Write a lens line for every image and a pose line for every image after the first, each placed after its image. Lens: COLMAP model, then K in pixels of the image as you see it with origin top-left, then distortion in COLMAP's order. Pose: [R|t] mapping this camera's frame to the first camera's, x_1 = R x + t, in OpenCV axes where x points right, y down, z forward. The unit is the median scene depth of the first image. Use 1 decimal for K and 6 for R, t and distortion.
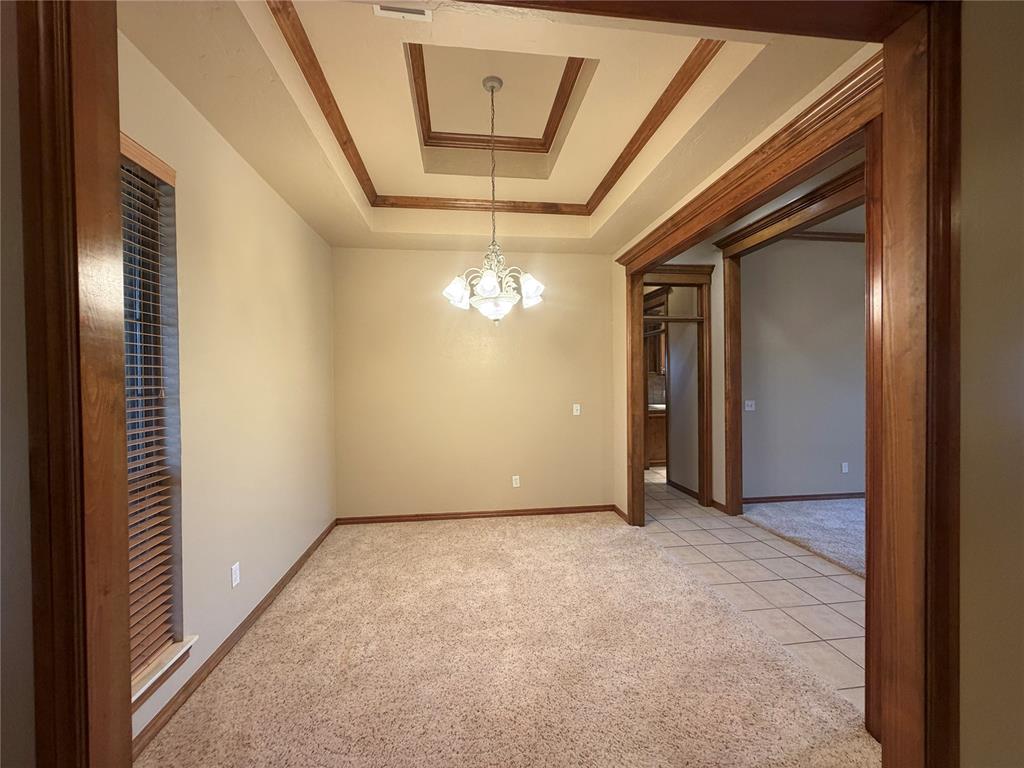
lens RADIAL K [[407.0, 0, 511.6], [0, 407.0, 383.3], [0, 0, 1]] dist [-0.000076, 0.000225]
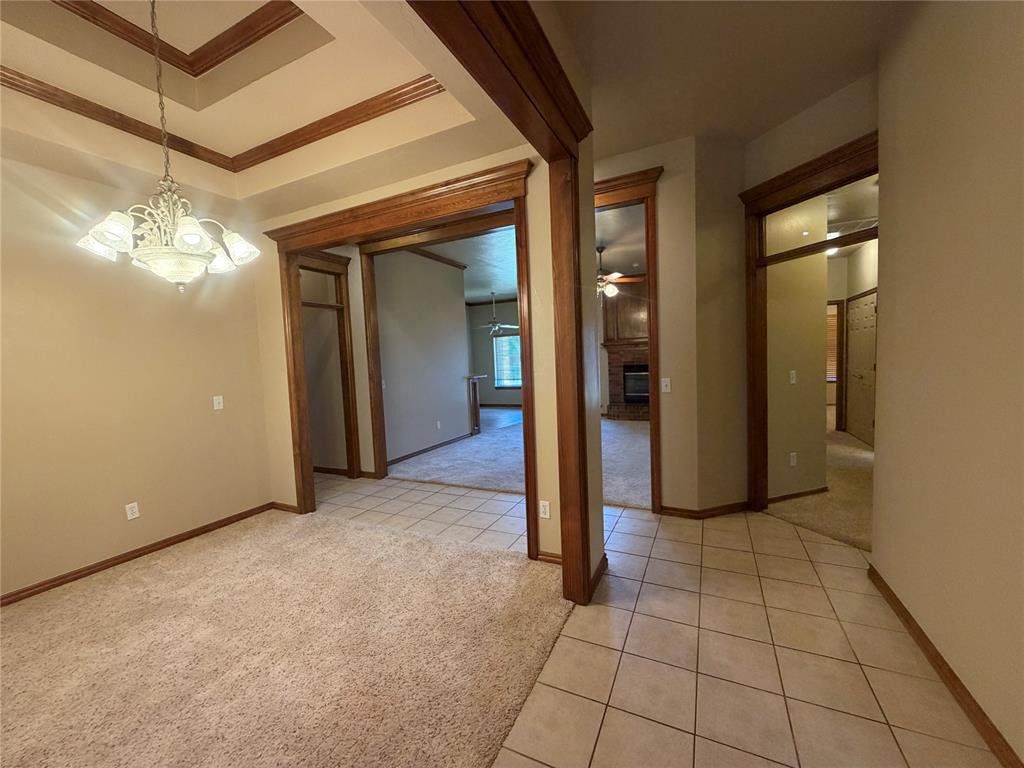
lens RADIAL K [[407.0, 0, 510.9], [0, 407.0, 384.1], [0, 0, 1]] dist [-0.000076, 0.000225]
pose [[0.544209, -0.065791, 0.836366, -0.233762], [0.043784, 0.997789, 0.049999, 0.012531], [-0.837806, 0.009409, 0.545886, 0.052748]]
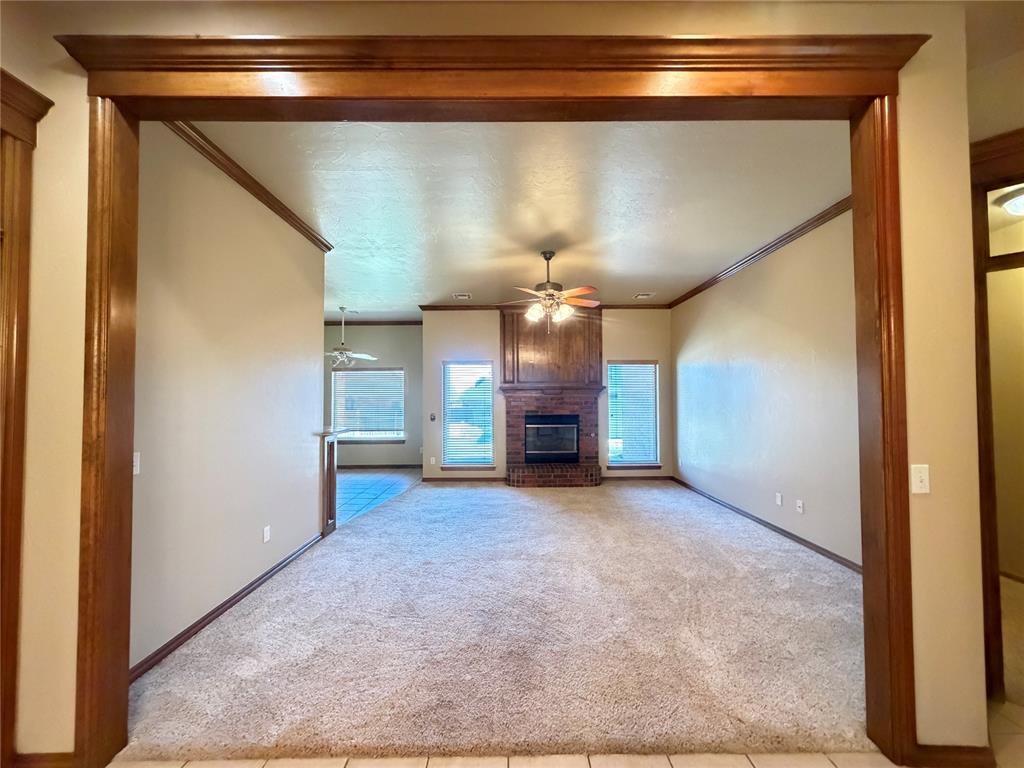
lens RADIAL K [[407.0, 0, 511.5], [0, 407.0, 384.2], [0, 0, 1]] dist [-0.000076, 0.000225]
pose [[0.114037, 0.042029, 0.992587, 0.214846], [0.015374, 0.998910, -0.044063, -0.010368], [-0.993358, 0.020285, 0.113267, 0.624923]]
